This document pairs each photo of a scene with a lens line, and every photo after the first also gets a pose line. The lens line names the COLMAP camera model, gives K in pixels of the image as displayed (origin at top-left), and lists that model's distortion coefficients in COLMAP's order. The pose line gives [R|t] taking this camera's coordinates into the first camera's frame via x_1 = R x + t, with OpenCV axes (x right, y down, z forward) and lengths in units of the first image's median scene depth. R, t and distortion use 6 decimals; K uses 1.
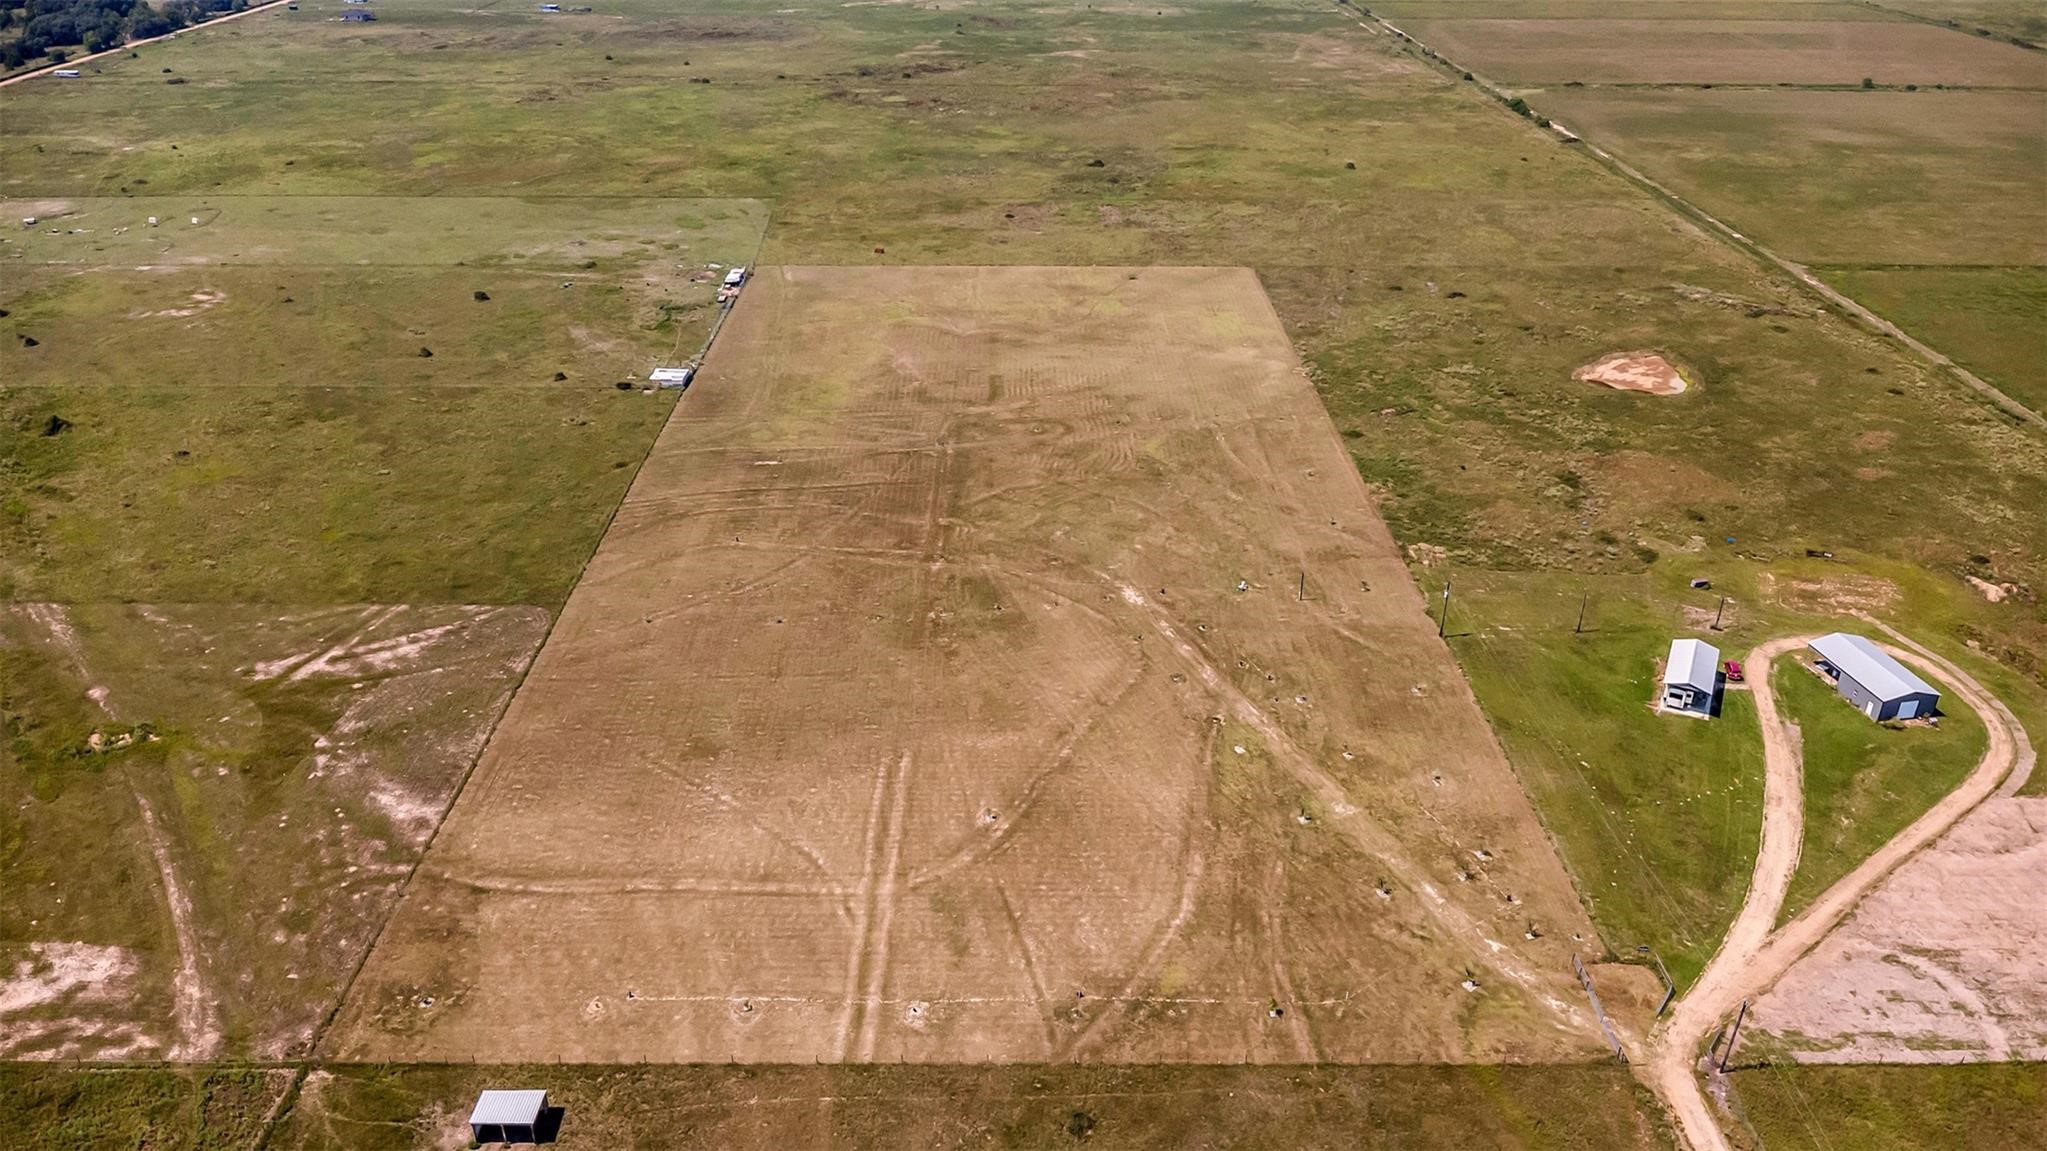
lens RADIAL K [[1445.1, 0, 1023.5], [0, 1445.1, 575.5], [0, 0, 1]] dist [0.038093, -0.061896]
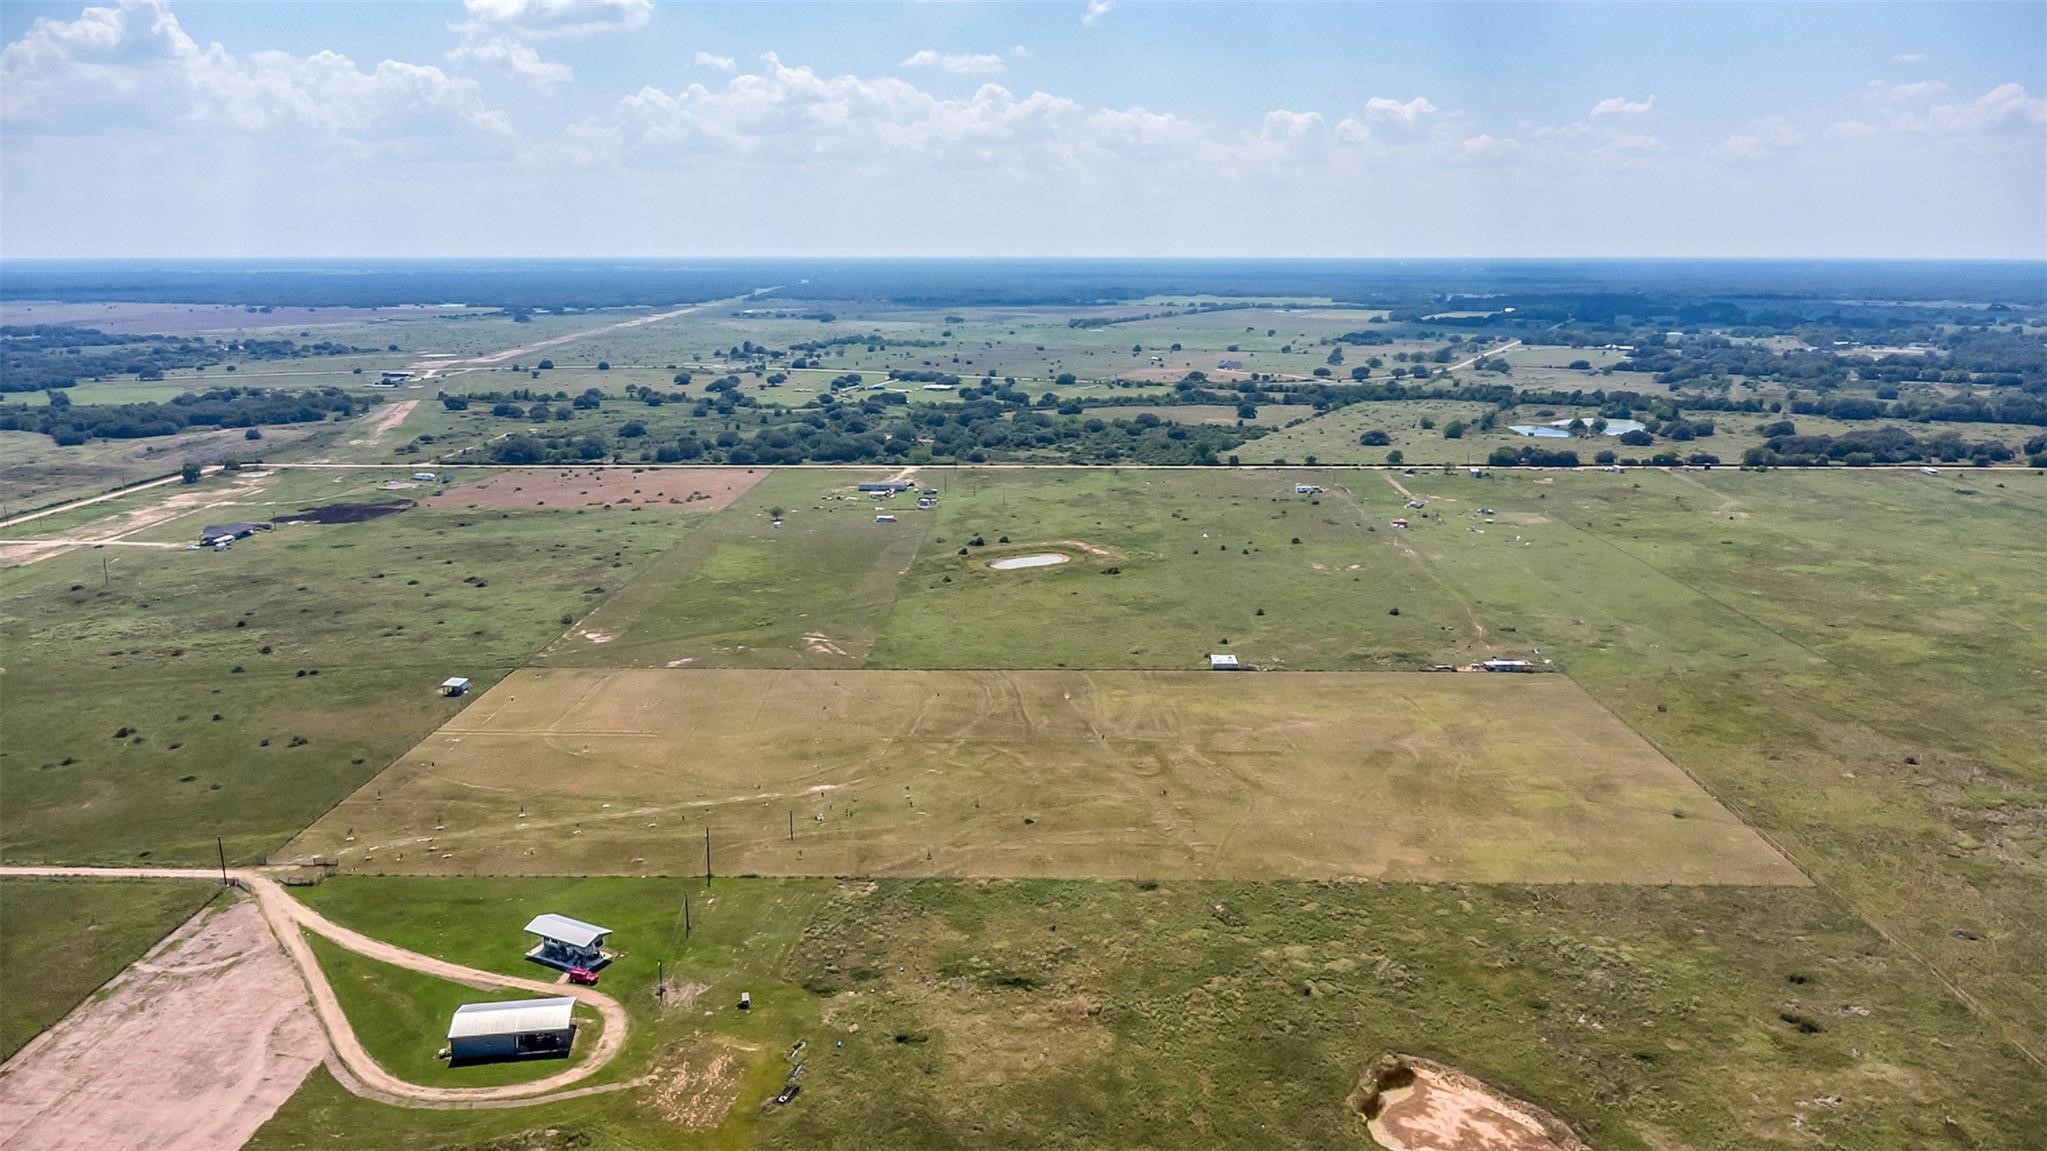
lens RADIAL K [[1478.7, 0, 1023.5], [0, 1478.7, 575.5], [0, 0, 1]] dist [0.004235, 0.002708]
pose [[-0.030932, 0.215769, -0.975954, 1.093147], [-0.466419, 0.860476, 0.205021, -0.418501], [0.884023, 0.461546, 0.074023, 0.789637]]
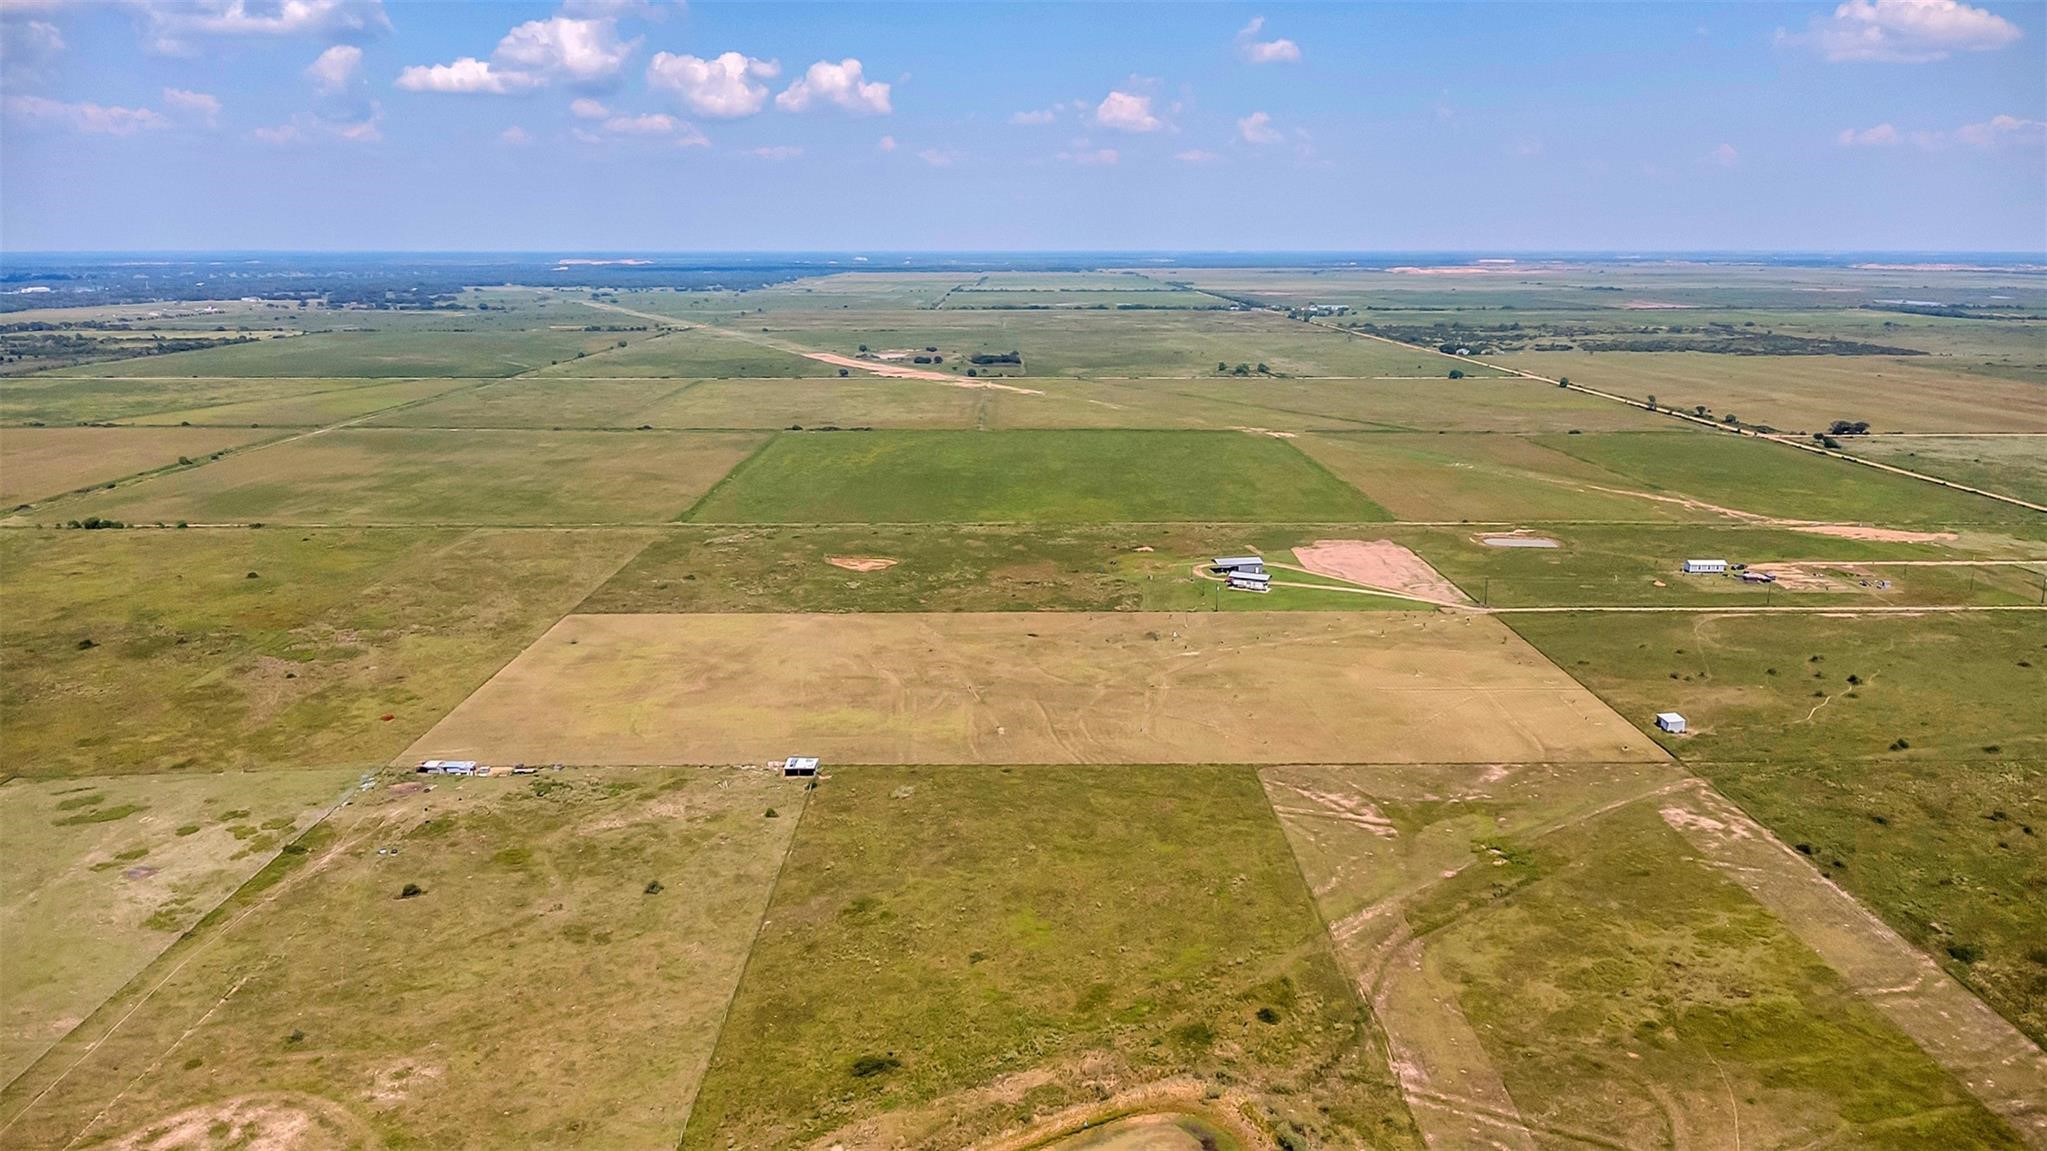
lens RADIAL K [[1478.7, 0, 1023.5], [0, 1478.7, 575.5], [0, 0, 1]] dist [0.004235, 0.002708]
pose [[-0.004552, -0.223964, 0.974587, -1.332043], [0.471467, 0.858998, 0.199603, -0.419919], [-0.881872, 0.460394, 0.101682, 0.775342]]
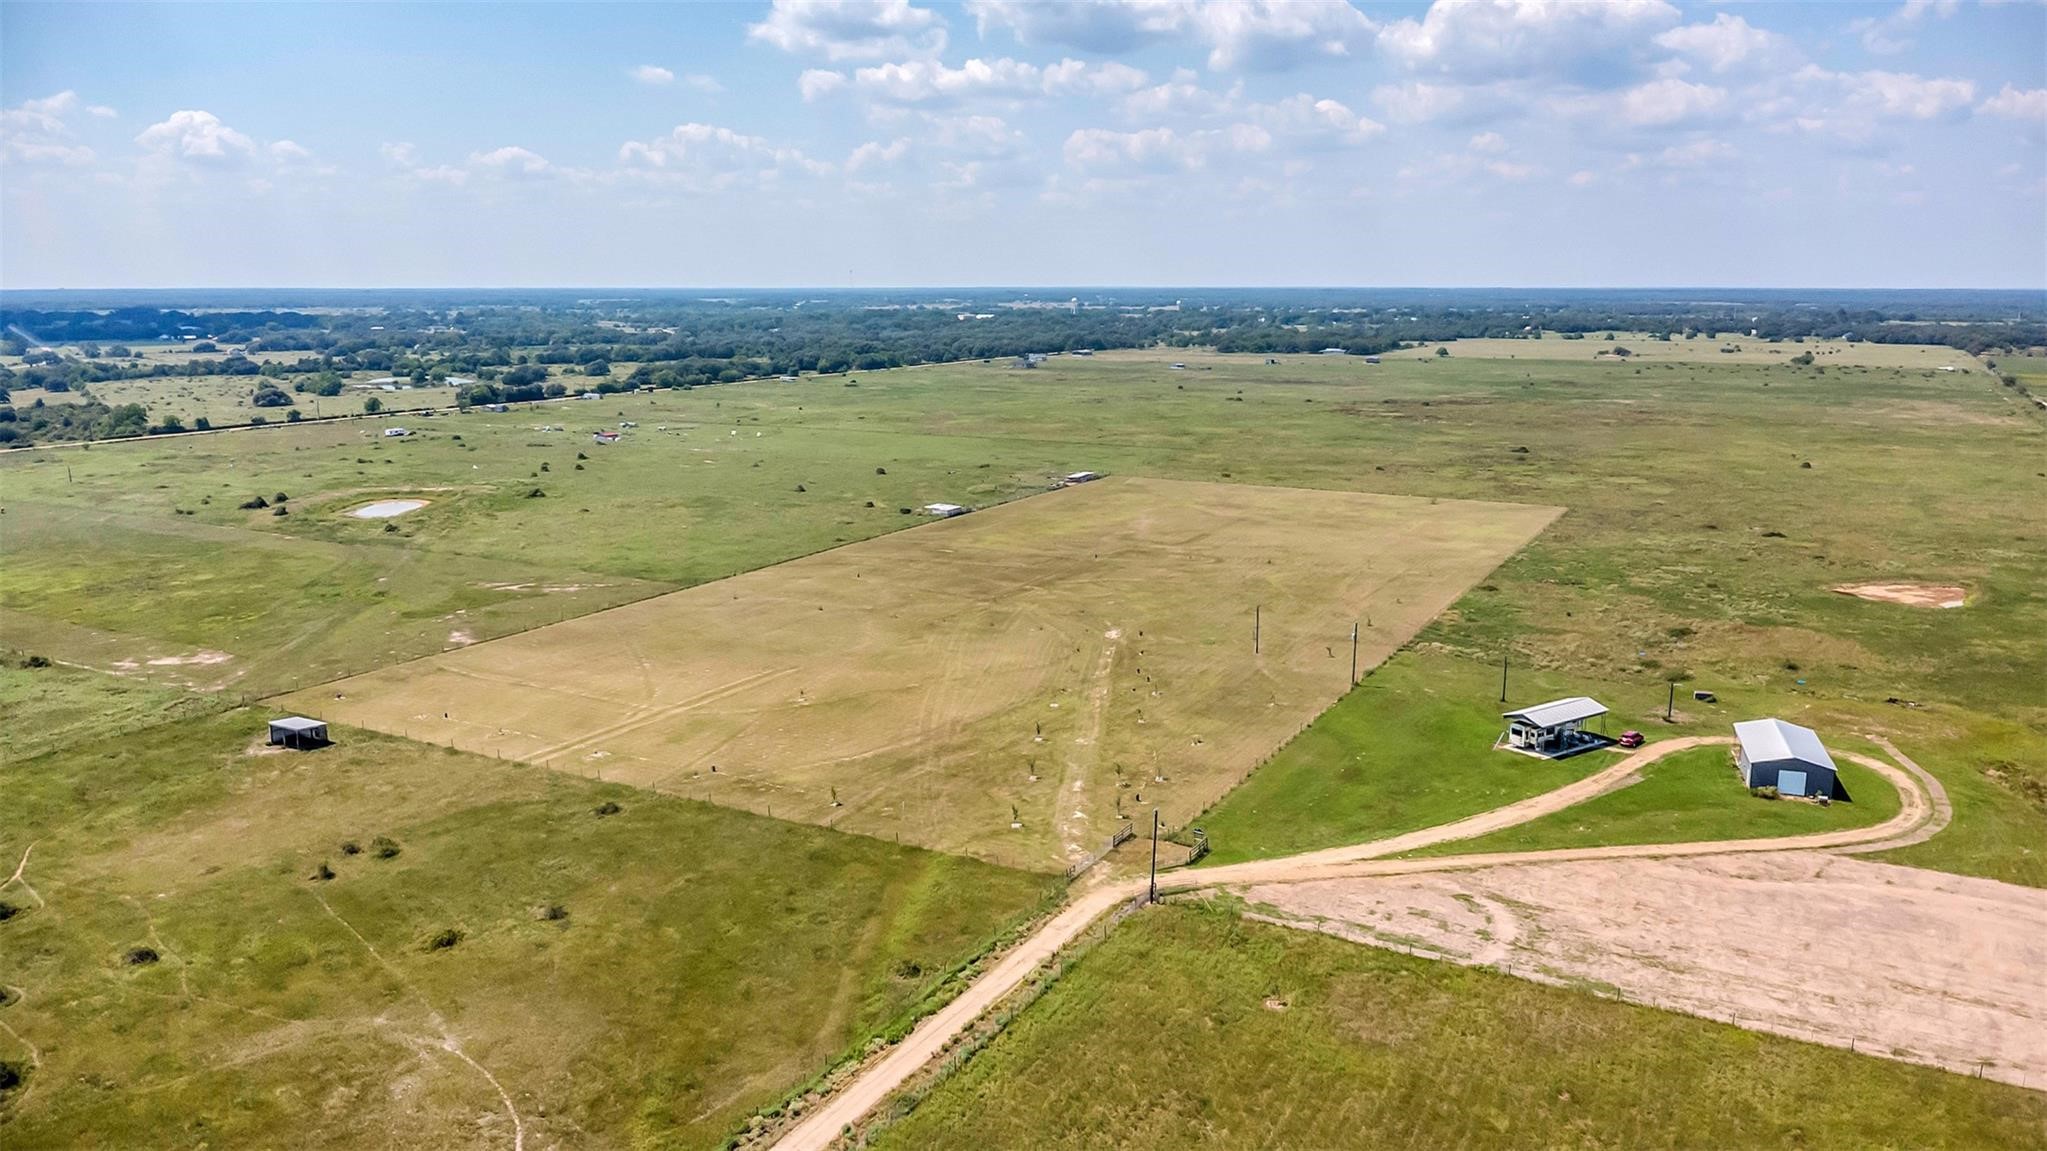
lens RADIAL K [[1478.7, 0, 1023.5], [0, 1478.7, 575.5], [0, 0, 1]] dist [0.004235, 0.002708]
pose [[0.875491, 0.092255, -0.474346, 0.429632], [-0.224466, 0.946920, -0.230127, 0.192813], [0.427937, 0.307949, 0.849728, 0.032979]]
